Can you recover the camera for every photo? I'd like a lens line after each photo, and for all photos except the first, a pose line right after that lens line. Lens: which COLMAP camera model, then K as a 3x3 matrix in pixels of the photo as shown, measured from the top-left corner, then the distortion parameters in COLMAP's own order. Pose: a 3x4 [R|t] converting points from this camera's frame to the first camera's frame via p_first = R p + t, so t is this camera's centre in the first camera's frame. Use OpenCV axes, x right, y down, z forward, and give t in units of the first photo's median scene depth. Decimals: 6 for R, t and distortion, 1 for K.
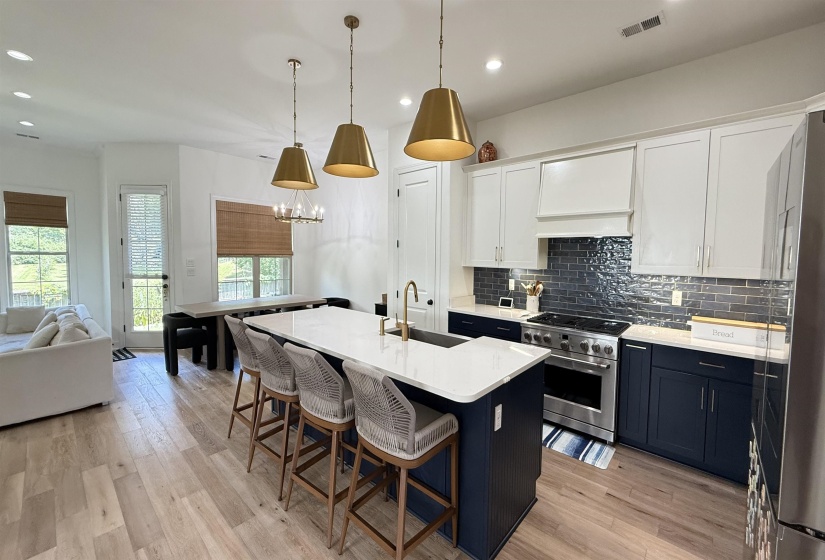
lens RADIAL K [[332.6, 0, 412.5], [0, 332.6, 272.4], [0, 0, 1]] dist [-0.001704, -0.000217]
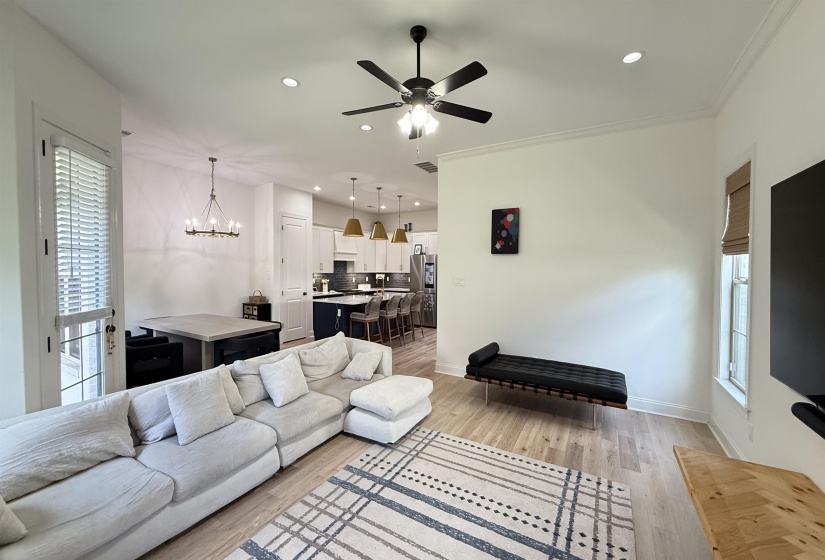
lens RADIAL K [[328.5, 0, 412.5], [0, 328.5, 280.0], [0, 0, 1]] dist [-0.002587, -0.000529]
pose [[-0.201358, -0.053552, 0.978053, -1.407708], [0.042271, 0.997099, 0.063297, -0.056825], [-0.978605, 0.054088, -0.198510, 0.608070]]
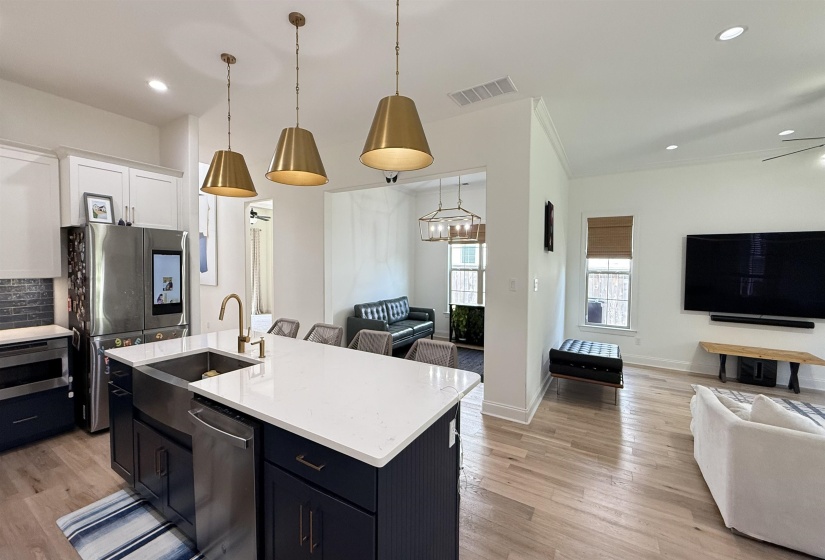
lens RADIAL K [[332.6, 0, 412.5], [0, 332.6, 272.4], [0, 0, 1]] dist [-0.001704, -0.000217]
pose [[-0.982403, -0.018411, -0.185864, -0.154922], [-0.032608, 0.996754, 0.073614, -0.059064], [0.183906, 0.078379, -0.979814, 0.924677]]
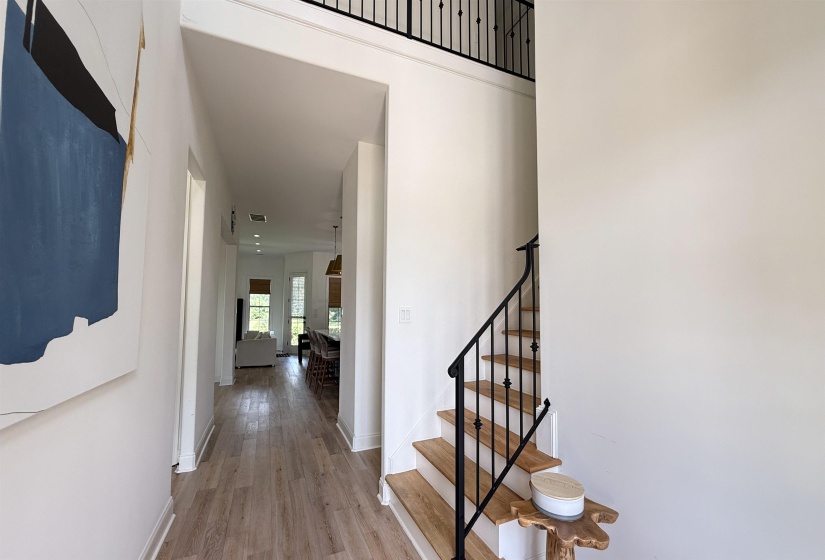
lens RADIAL K [[334.5, 0, 411.0], [0, 334.5, 288.8], [0, 0, 1]] dist [-0.000191, -0.000040]
pose [[0.907466, -0.034871, -0.418677, 0.676874], [-0.017001, 0.992685, -0.119530, 0.071125], [0.419782, 0.115587, 0.900235, -0.550980]]
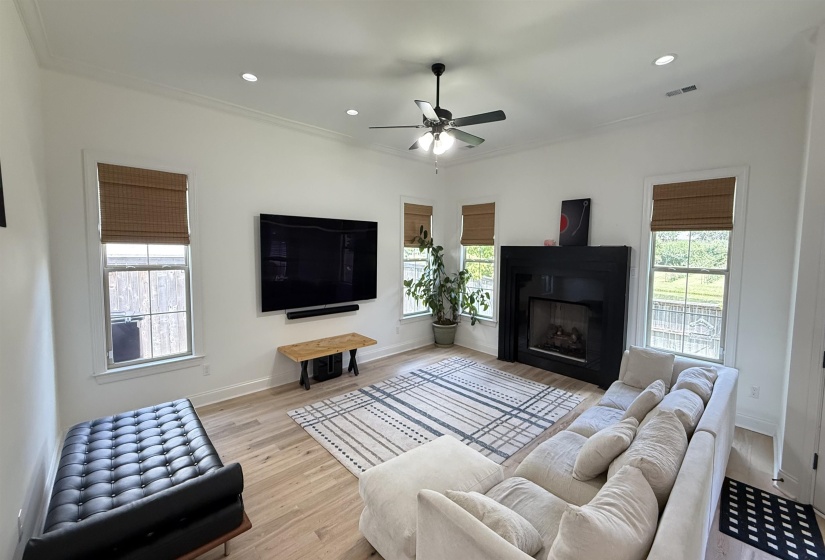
lens RADIAL K [[332.6, 0, 412.5], [0, 332.6, 272.4], [0, 0, 1]] dist [-0.001704, -0.000217]
pose [[-0.097166, 0.057801, -0.993588, -0.416825], [-0.064211, 0.995868, 0.064213, -0.062807], [0.993195, 0.070039, -0.093054, 0.525548]]
